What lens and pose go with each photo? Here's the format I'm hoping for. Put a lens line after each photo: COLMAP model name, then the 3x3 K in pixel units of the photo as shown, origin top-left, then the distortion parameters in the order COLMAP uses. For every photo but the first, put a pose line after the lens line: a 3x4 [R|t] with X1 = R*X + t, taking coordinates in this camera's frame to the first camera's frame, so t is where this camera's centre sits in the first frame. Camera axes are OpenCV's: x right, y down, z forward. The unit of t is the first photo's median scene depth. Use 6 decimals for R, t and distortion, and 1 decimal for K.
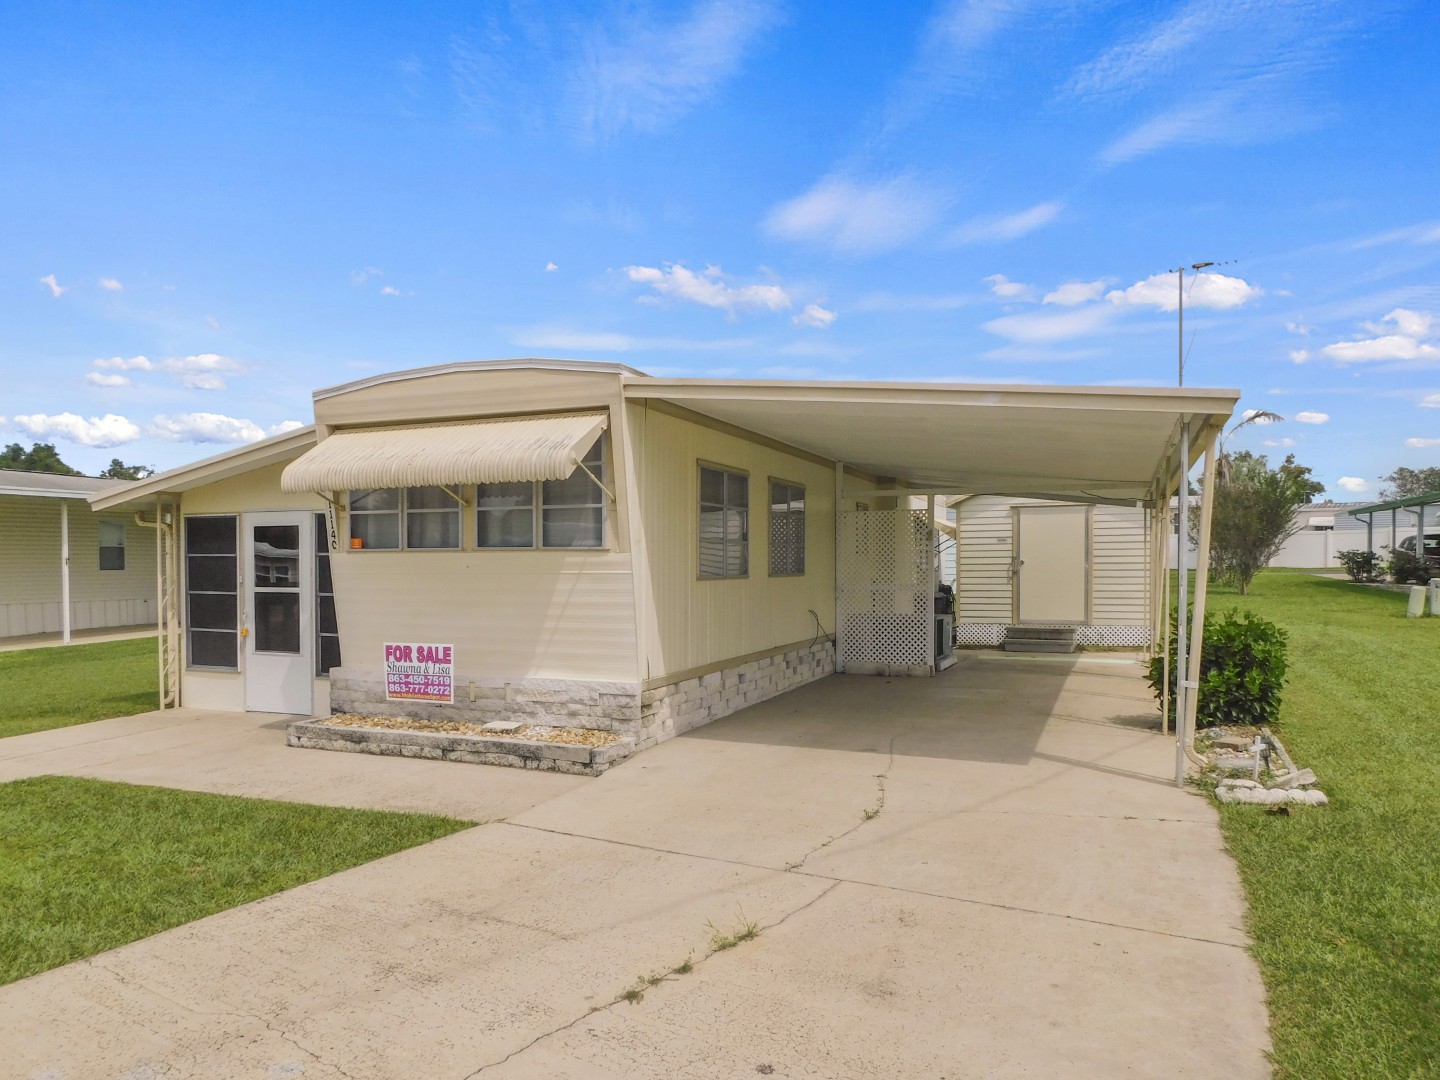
lens RADIAL K [[970.3, 0, 719.7], [0, 970.3, 581.1], [0, 0, 1]] dist [-0.071766, 0.060245]
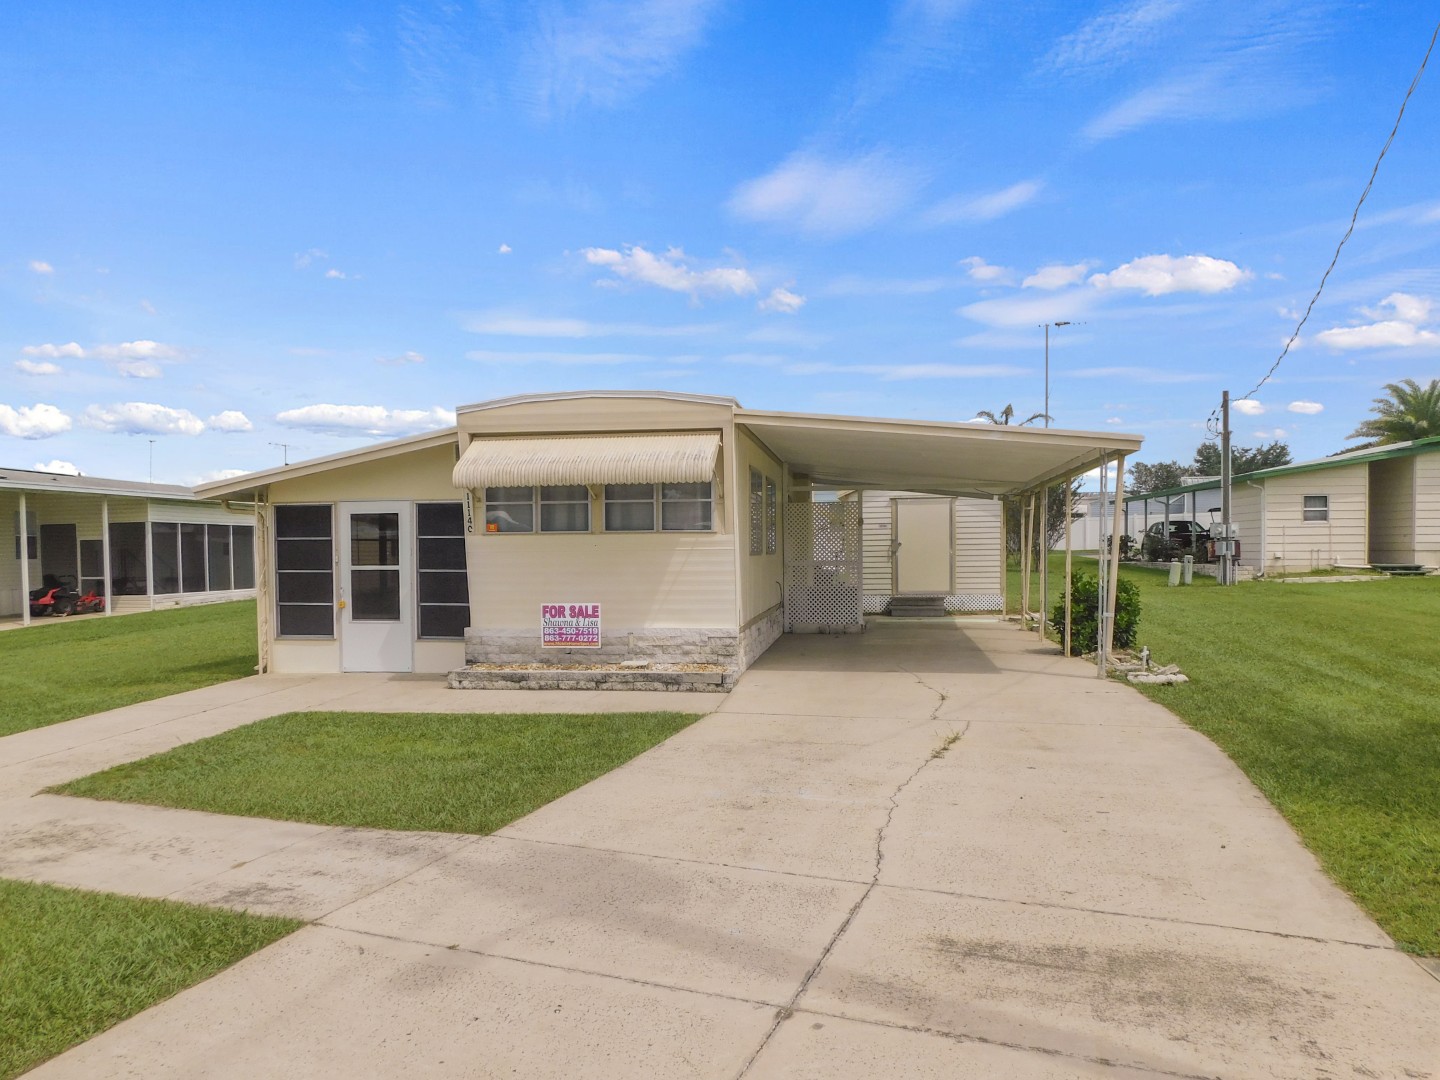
lens RADIAL K [[1016.3, 0, 720.7], [0, 1016.3, 582.4], [0, 0, 1]] dist [-0.070462, 0.064617]
pose [[0.970792, -0.013417, 0.239546, -0.416485], [0.010368, 0.999848, 0.013983, 0.017335], [-0.239697, -0.011091, 0.970784, -0.371236]]
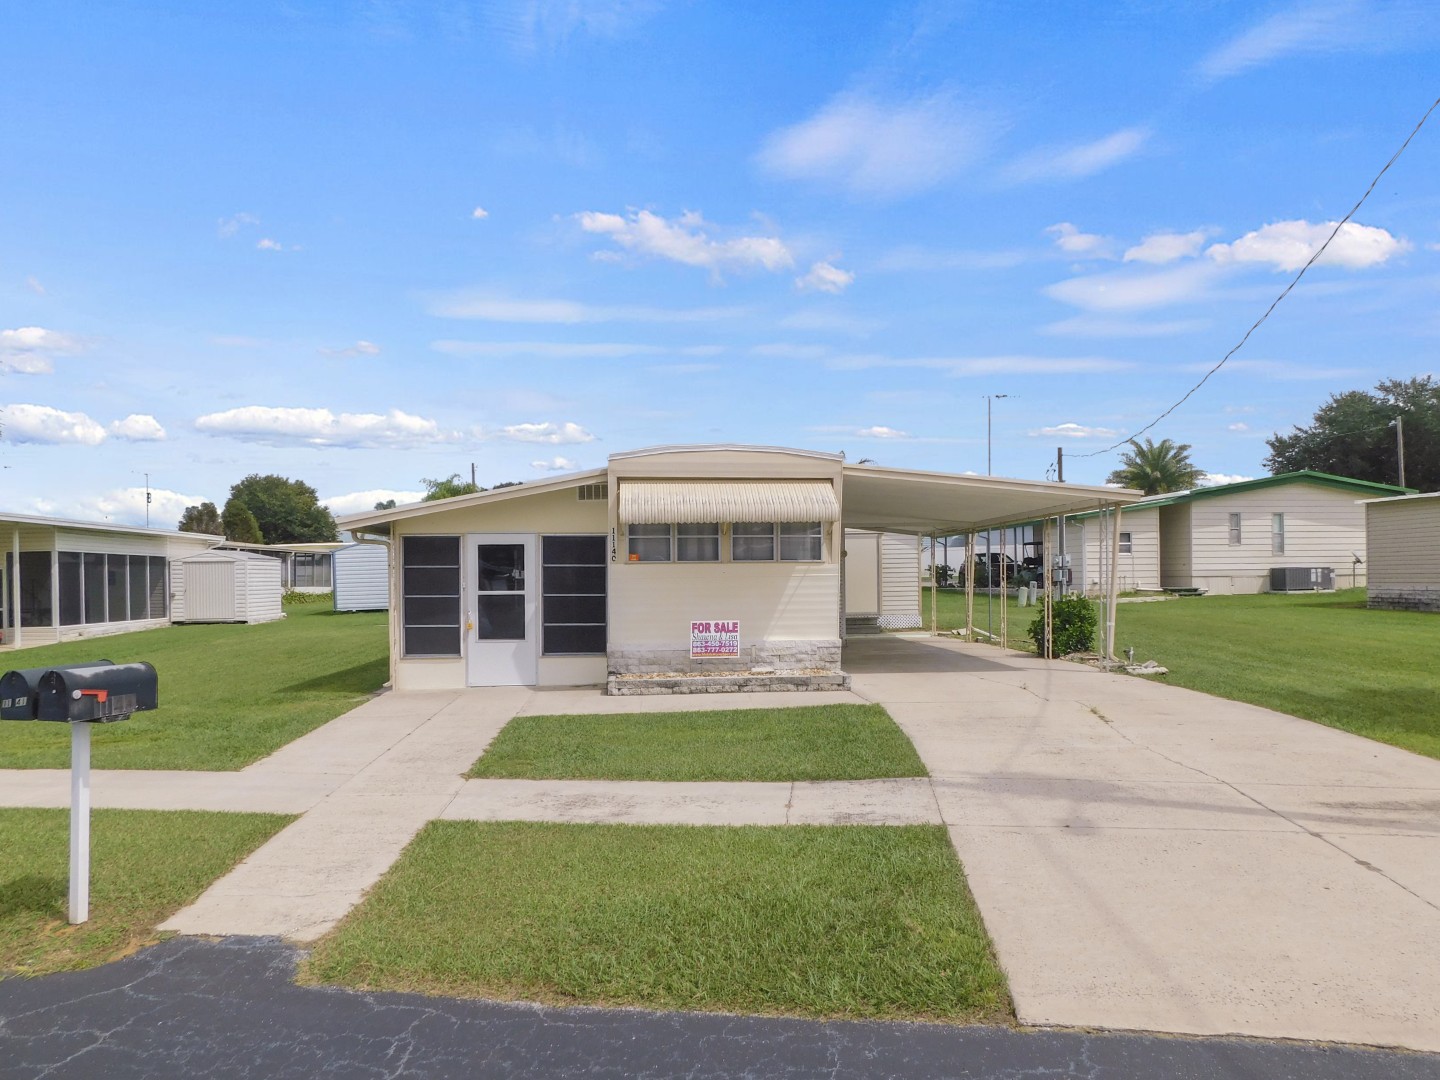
lens RADIAL K [[973.3, 0, 720.3], [0, 973.3, 578.7], [0, 0, 1]] dist [-0.067268, 0.058041]
pose [[0.890354, -0.008435, 0.455190, -0.964747], [0.017505, 0.999723, -0.015713, 0.019461], [-0.454932, 0.021958, 0.890255, -0.400711]]
